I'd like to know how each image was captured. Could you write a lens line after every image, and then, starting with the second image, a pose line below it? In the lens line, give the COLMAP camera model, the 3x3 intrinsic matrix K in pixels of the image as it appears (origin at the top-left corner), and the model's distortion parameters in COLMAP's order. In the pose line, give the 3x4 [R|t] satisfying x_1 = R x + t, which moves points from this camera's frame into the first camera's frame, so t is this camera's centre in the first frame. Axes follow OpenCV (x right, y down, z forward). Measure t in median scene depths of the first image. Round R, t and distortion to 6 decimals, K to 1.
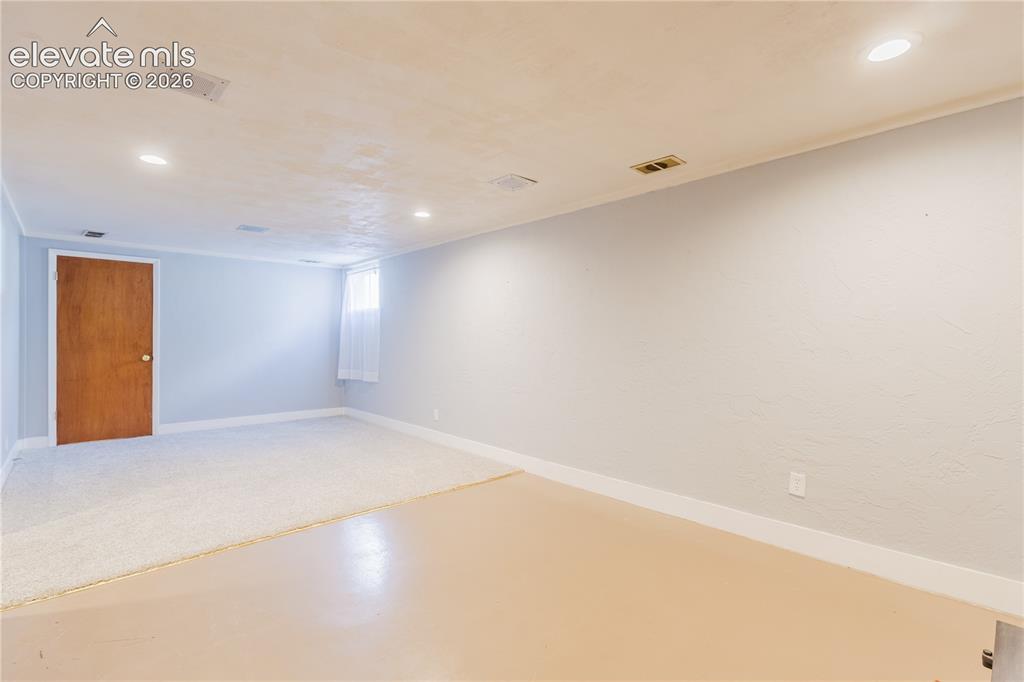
lens RADIAL K [[474.4, 0, 509.1], [0, 474.4, 340.3], [0, 0, 1]] dist [0.003694, 0.003776]
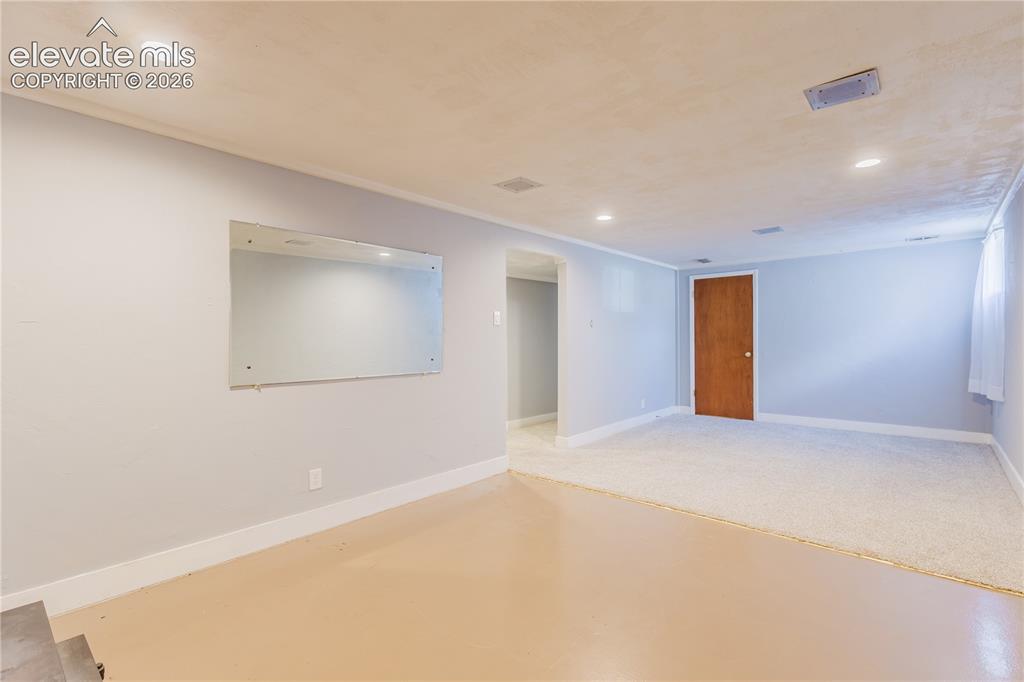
lens RADIAL K [[474.4, 0, 512.6], [0, 474.4, 338.5], [0, 0, 1]] dist [0.003694, 0.003776]
pose [[0.107782, -0.005208, -0.994161, 0.357682], [0.006029, 0.999971, -0.004585, -0.000635], [0.994156, -0.005499, 0.107810, 0.290425]]
